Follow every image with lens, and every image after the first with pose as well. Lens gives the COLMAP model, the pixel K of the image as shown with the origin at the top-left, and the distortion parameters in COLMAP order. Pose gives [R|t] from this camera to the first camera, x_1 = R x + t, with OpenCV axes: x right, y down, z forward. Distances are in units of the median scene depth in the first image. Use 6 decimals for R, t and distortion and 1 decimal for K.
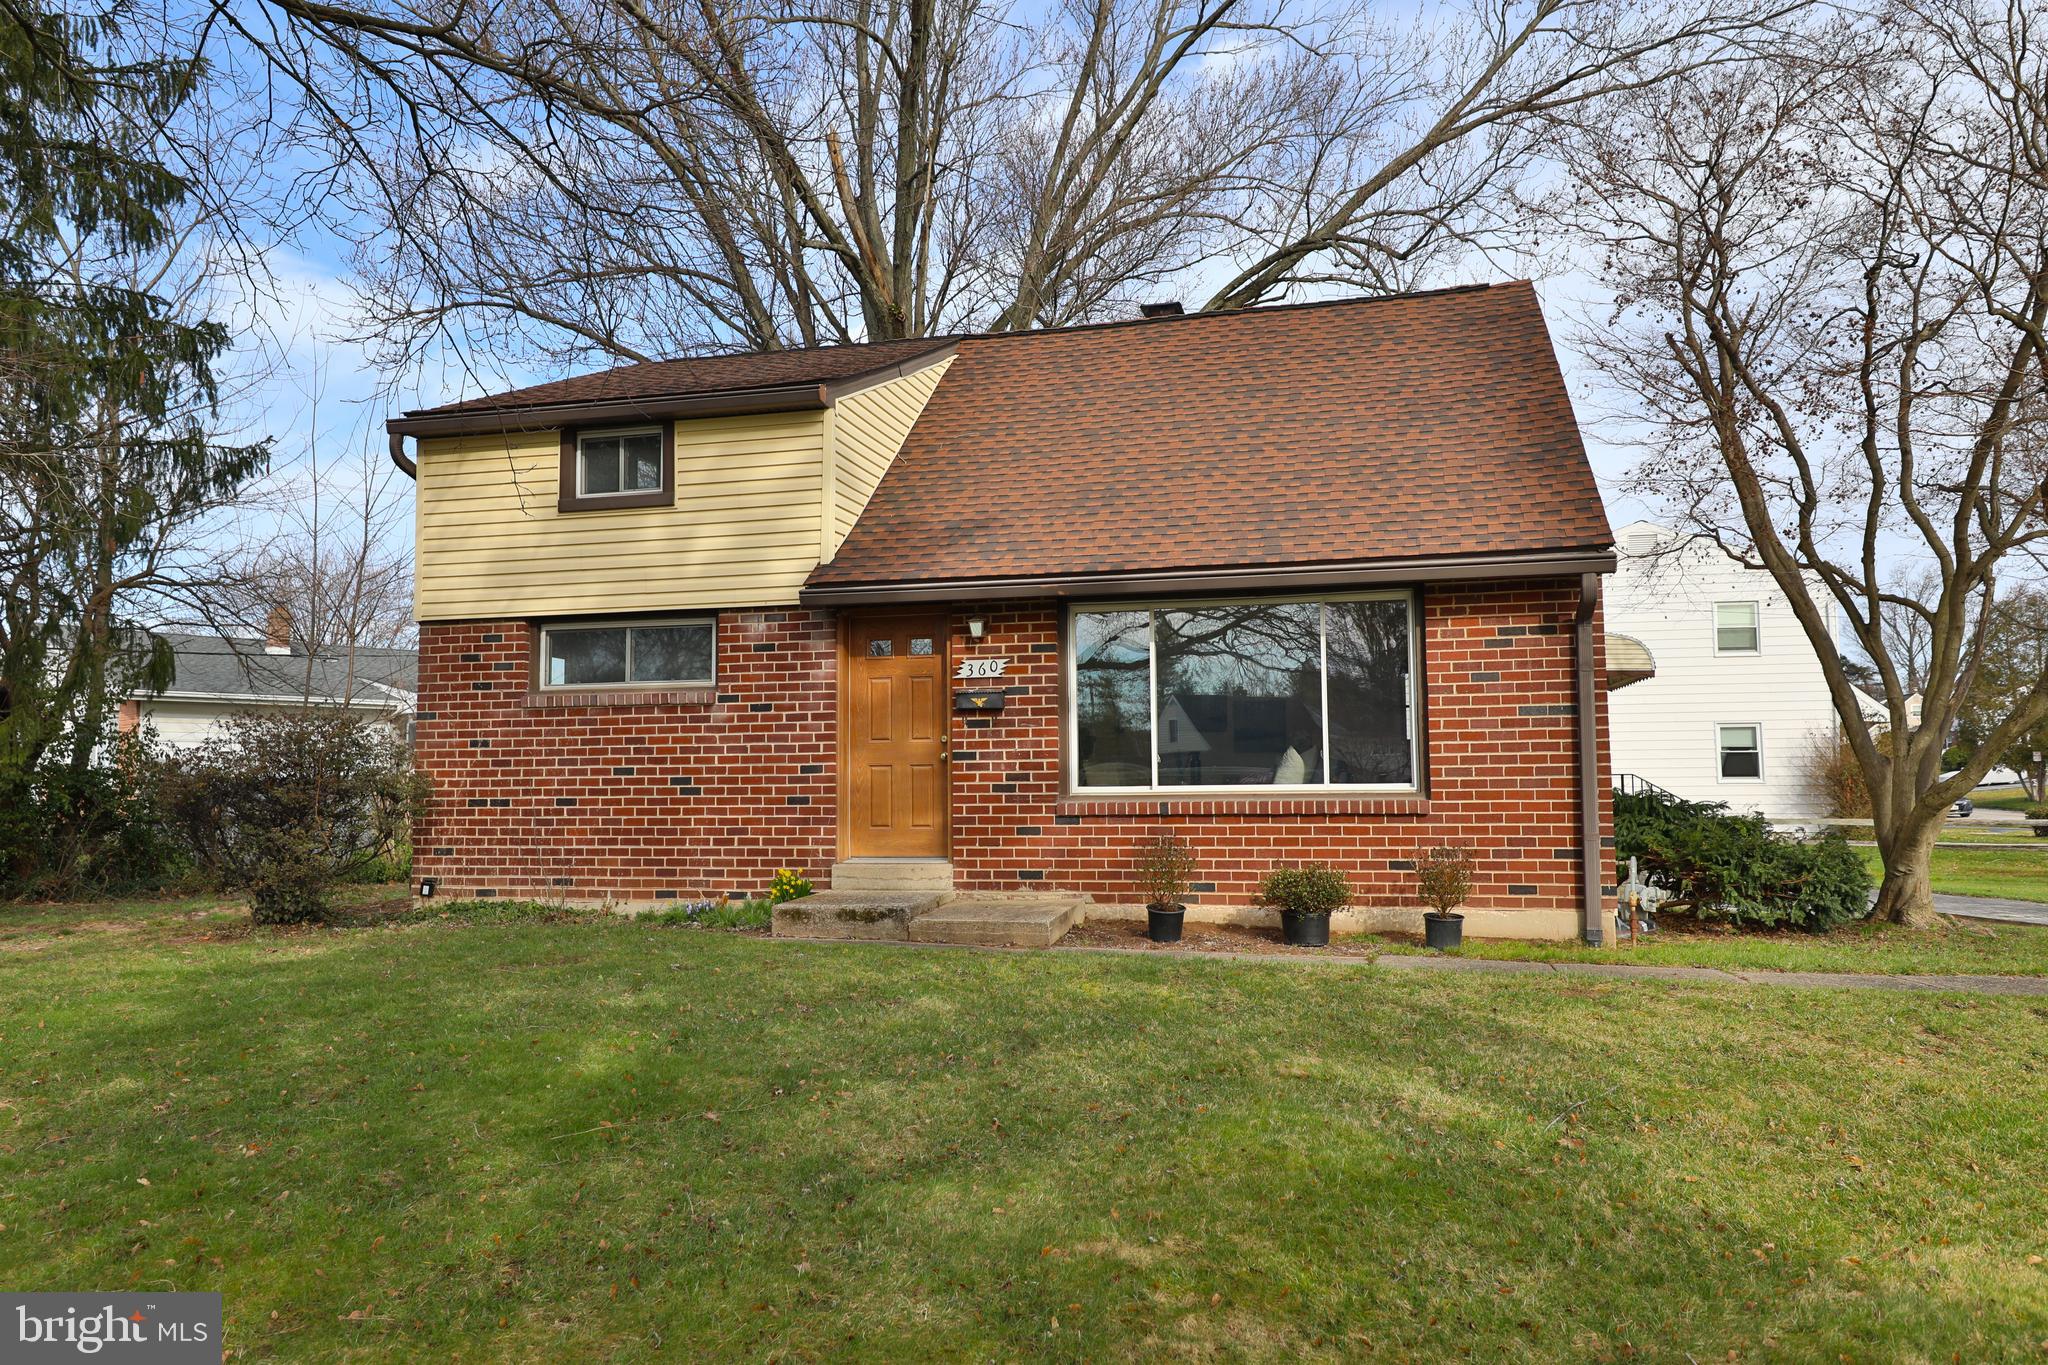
lens RADIAL K [[1379.8, 0, 1024.8], [0, 1379.8, 687.6], [0, 0, 1]] dist [0.008365, 0.001721]
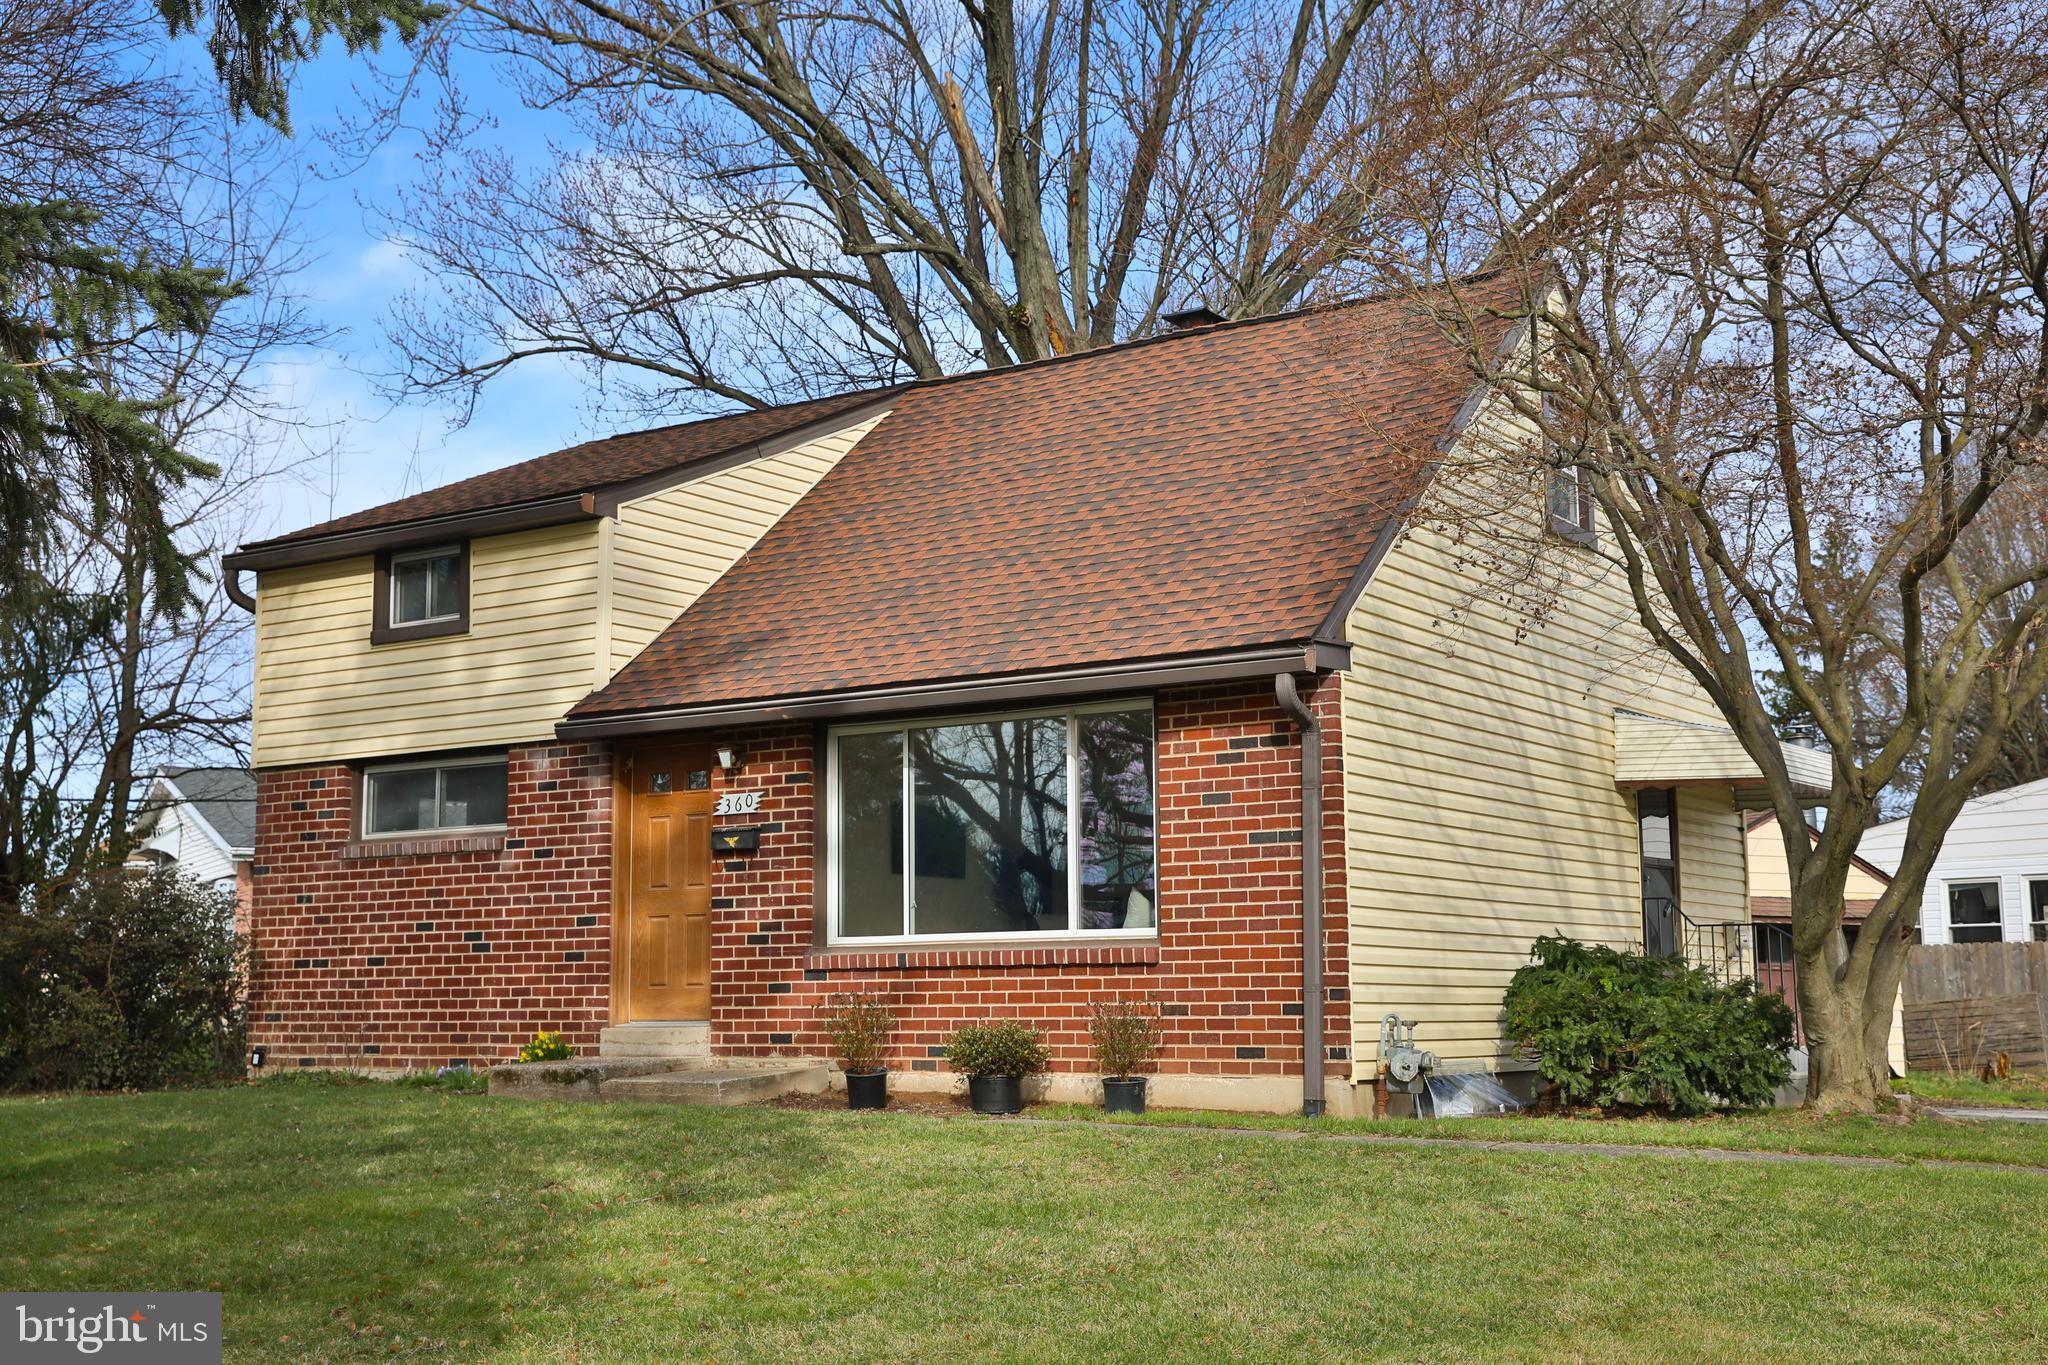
lens RADIAL K [[2367.8, 0, 1023.3], [0, 2367.8, 681.3], [0, 0, 1]] dist [0.032803, 0.000000]
pose [[0.940567, -0.045012, -0.336611, 0.627740], [0.025399, 0.997725, -0.062446, 0.007105], [0.338656, 0.050185, 0.939571, -0.350821]]
